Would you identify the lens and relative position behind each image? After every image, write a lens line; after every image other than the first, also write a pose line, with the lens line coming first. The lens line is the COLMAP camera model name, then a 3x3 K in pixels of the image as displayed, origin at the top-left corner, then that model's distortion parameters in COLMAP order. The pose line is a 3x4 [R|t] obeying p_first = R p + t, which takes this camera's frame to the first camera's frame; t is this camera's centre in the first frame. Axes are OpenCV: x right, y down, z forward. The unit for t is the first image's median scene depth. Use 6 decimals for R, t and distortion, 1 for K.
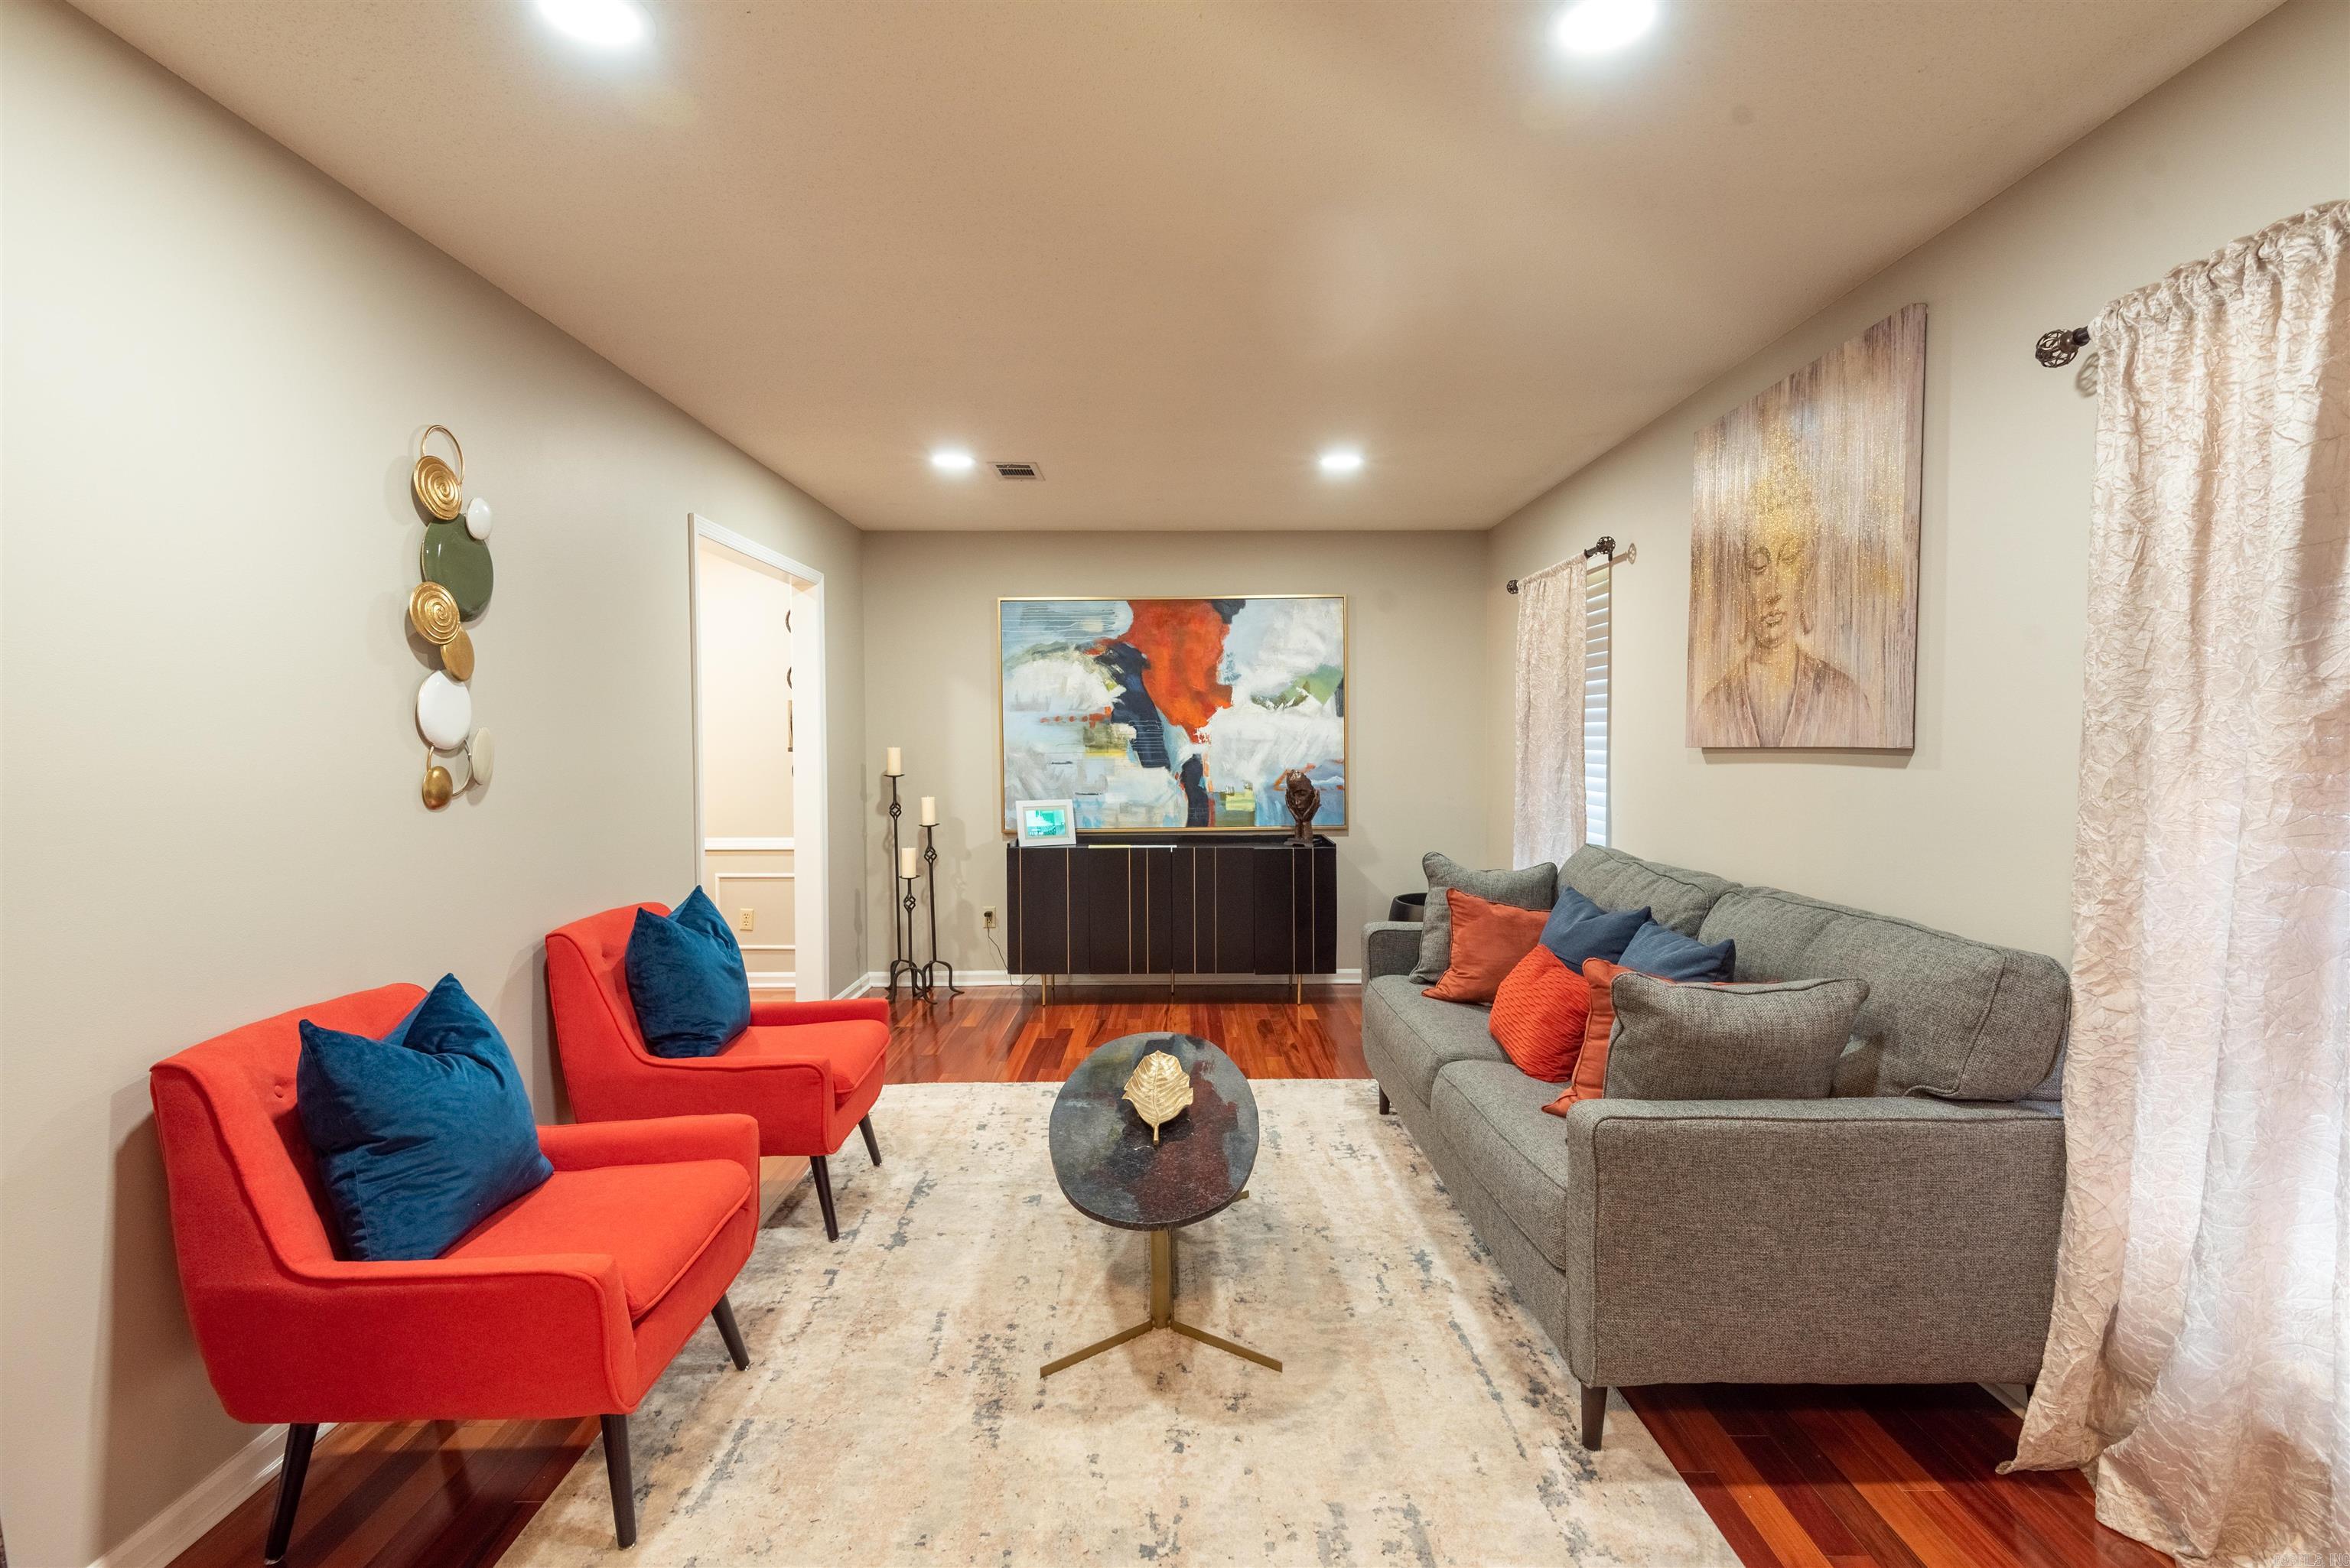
lens RADIAL K [[1088.1, 0, 1175.0], [0, 1088.1, 784.0], [0, 0, 1]] dist [0.063962, -0.036504]
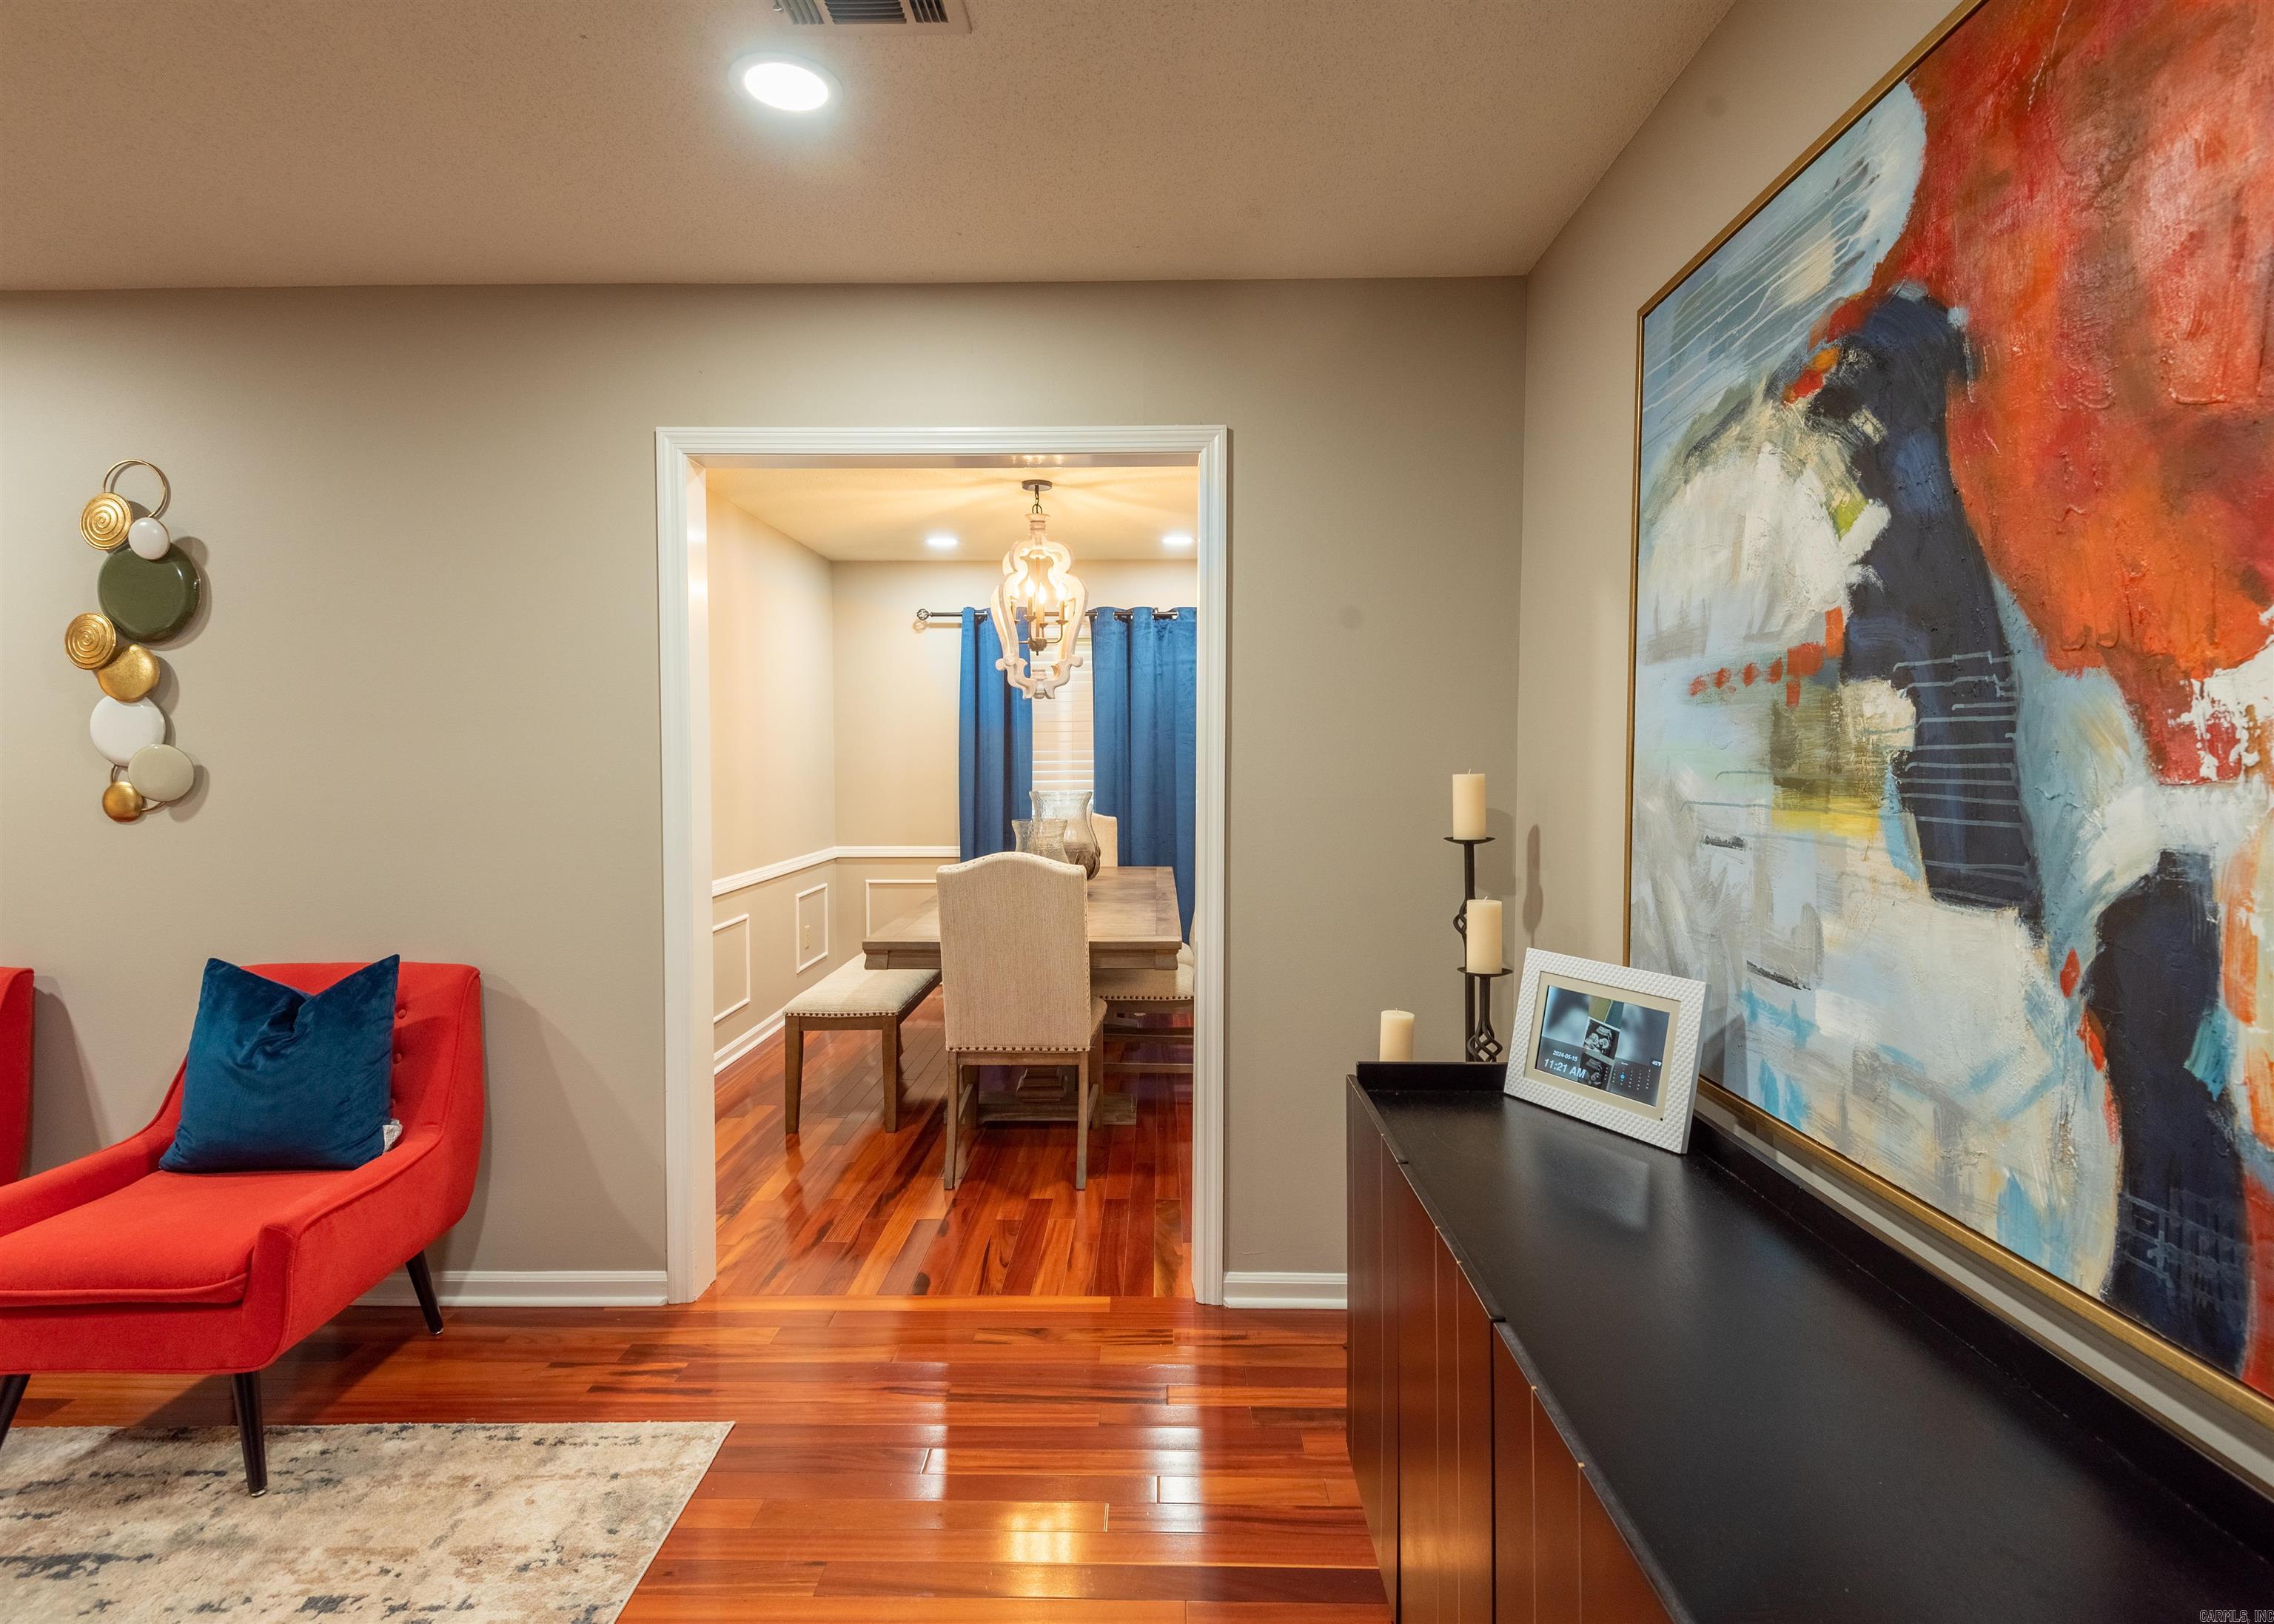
lens RADIAL K [[1121.8, 0, 1137.0], [0, 1121.8, 812.0], [0, 0, 1]] dist [0.000418, -0.000132]
pose [[-0.014256, 0.051081, -0.998593, 0.343595], [-0.039929, 0.997869, 0.051614, -0.069701], [0.999101, 0.040608, -0.012186, 1.696831]]
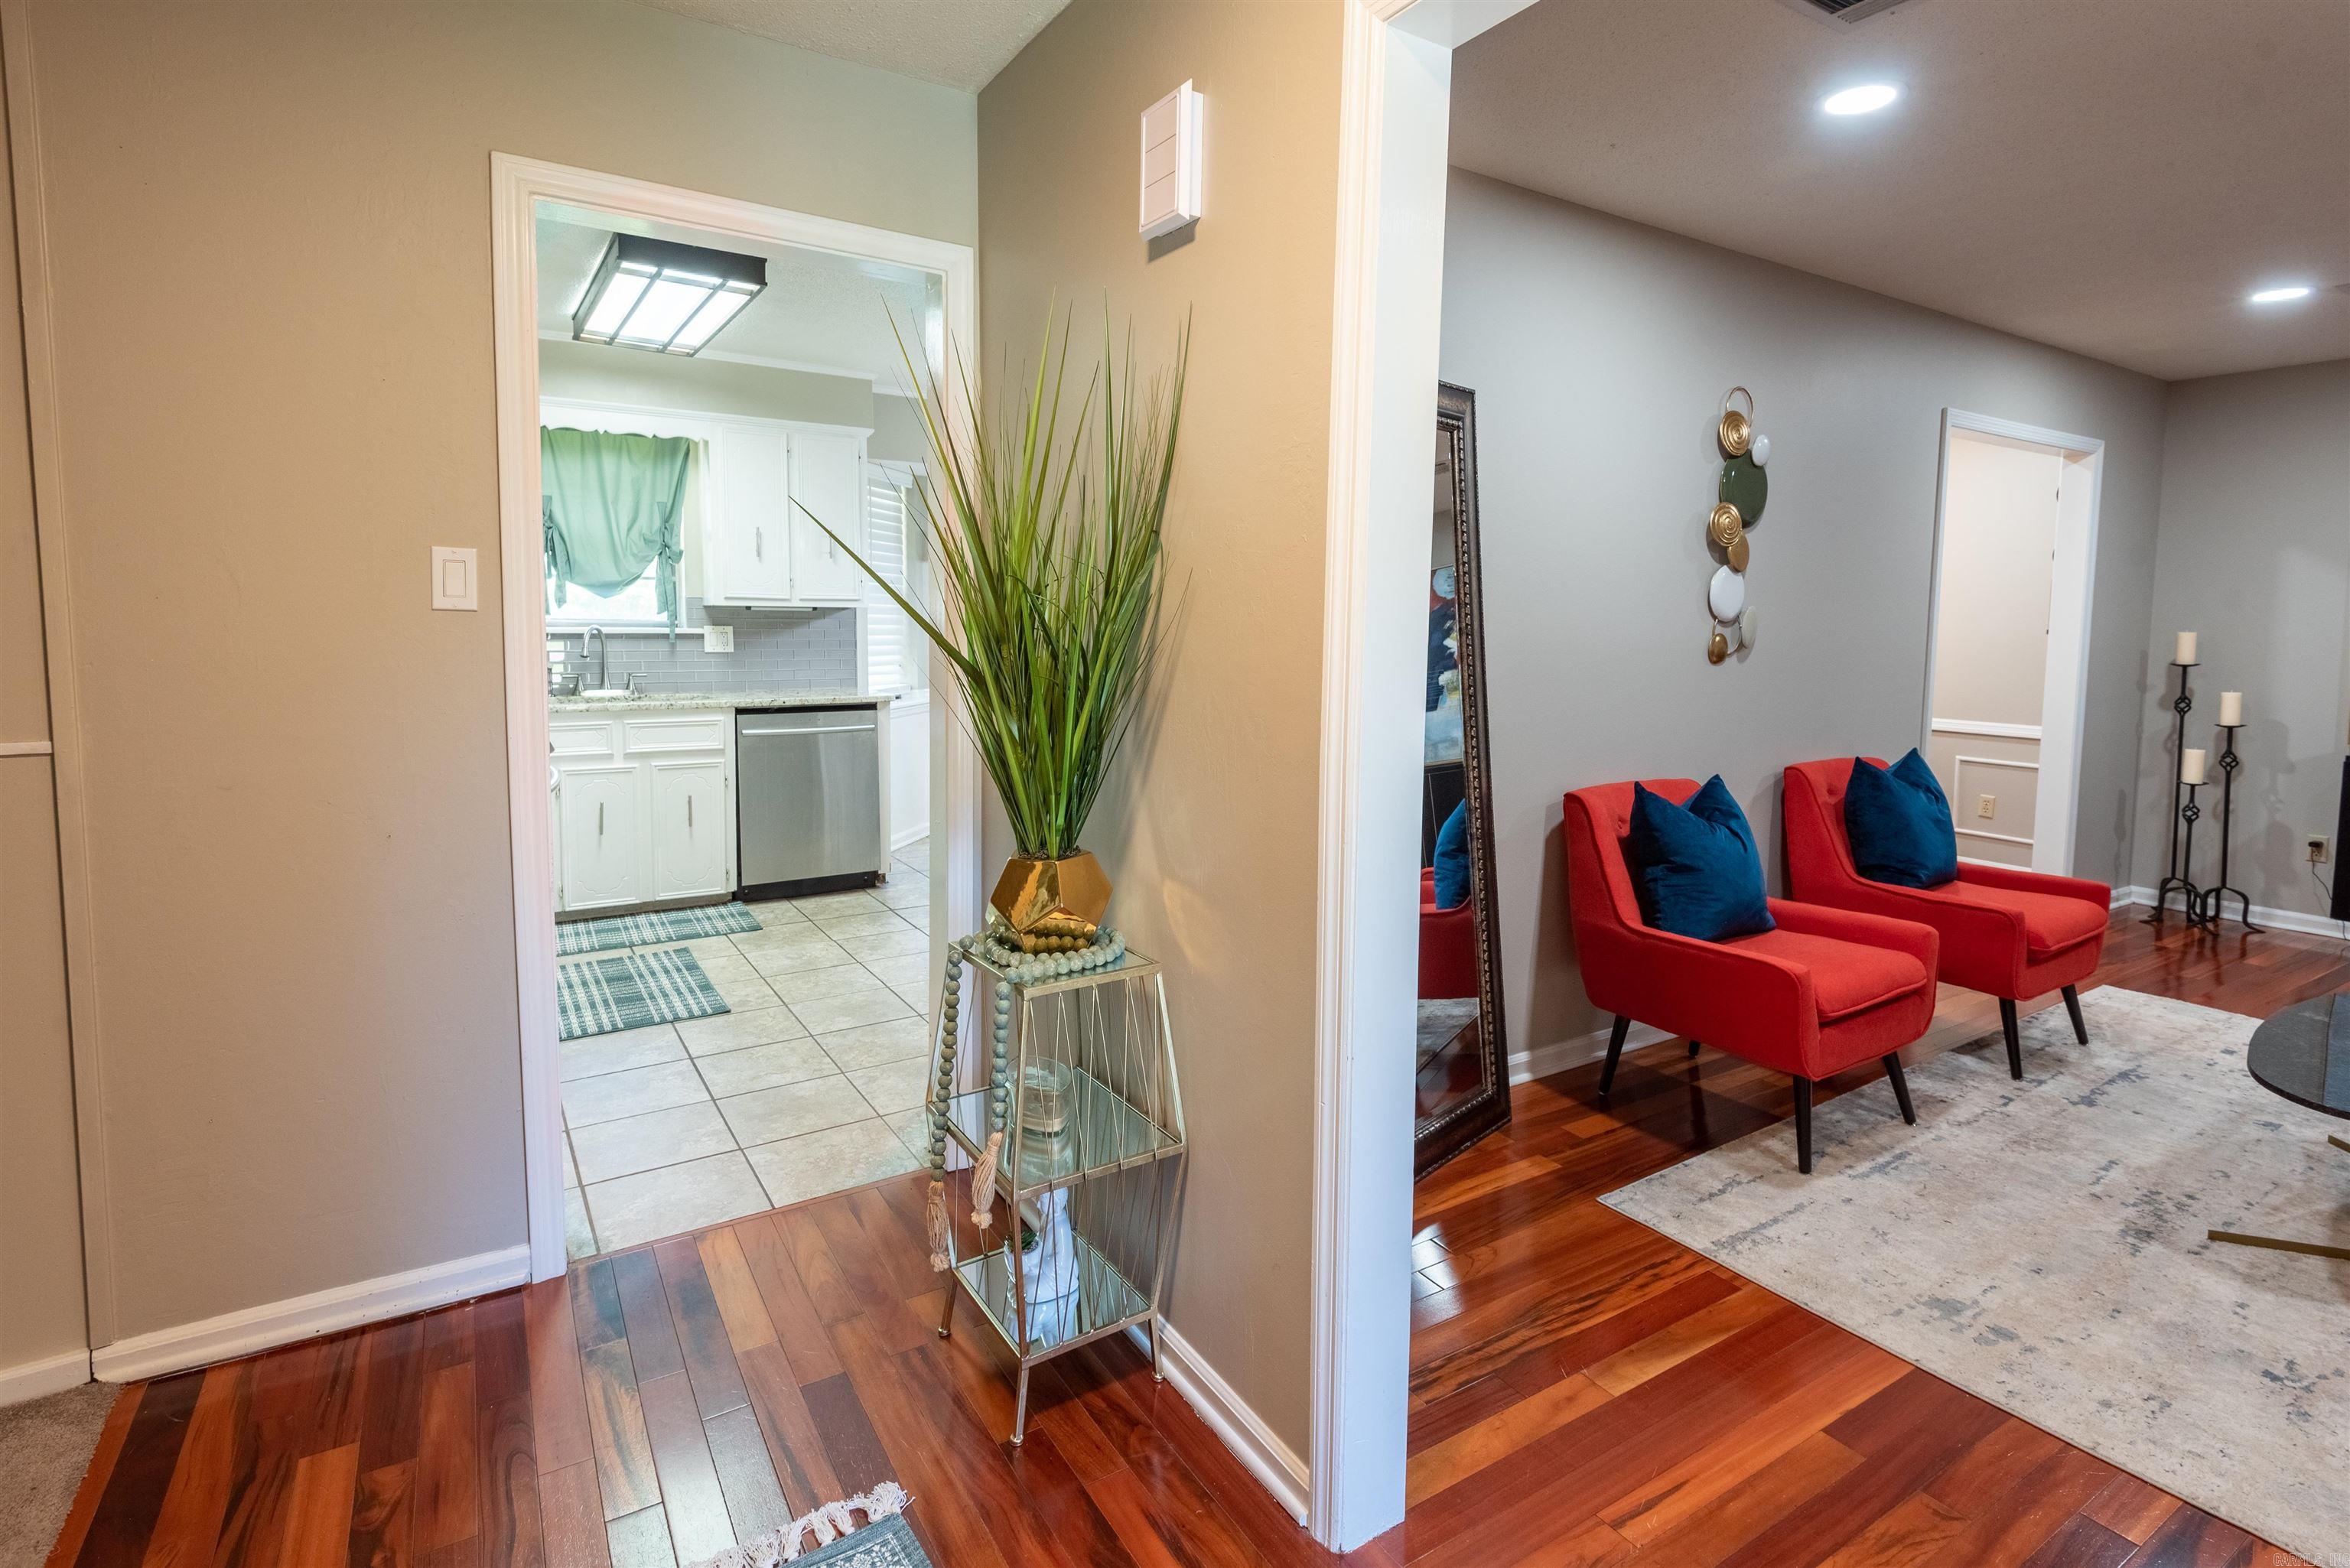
lens RADIAL K [[1167.5, 0, 1174.3], [0, 1167.5, 718.4], [0, 0, 1]] dist [0.003951, -0.017163]
pose [[0.526032, 0.075184, -0.847135, 0.195557], [-0.044393, 0.997154, 0.060932, 0.026896], [0.849306, 0.005555, 0.527872, -0.305838]]
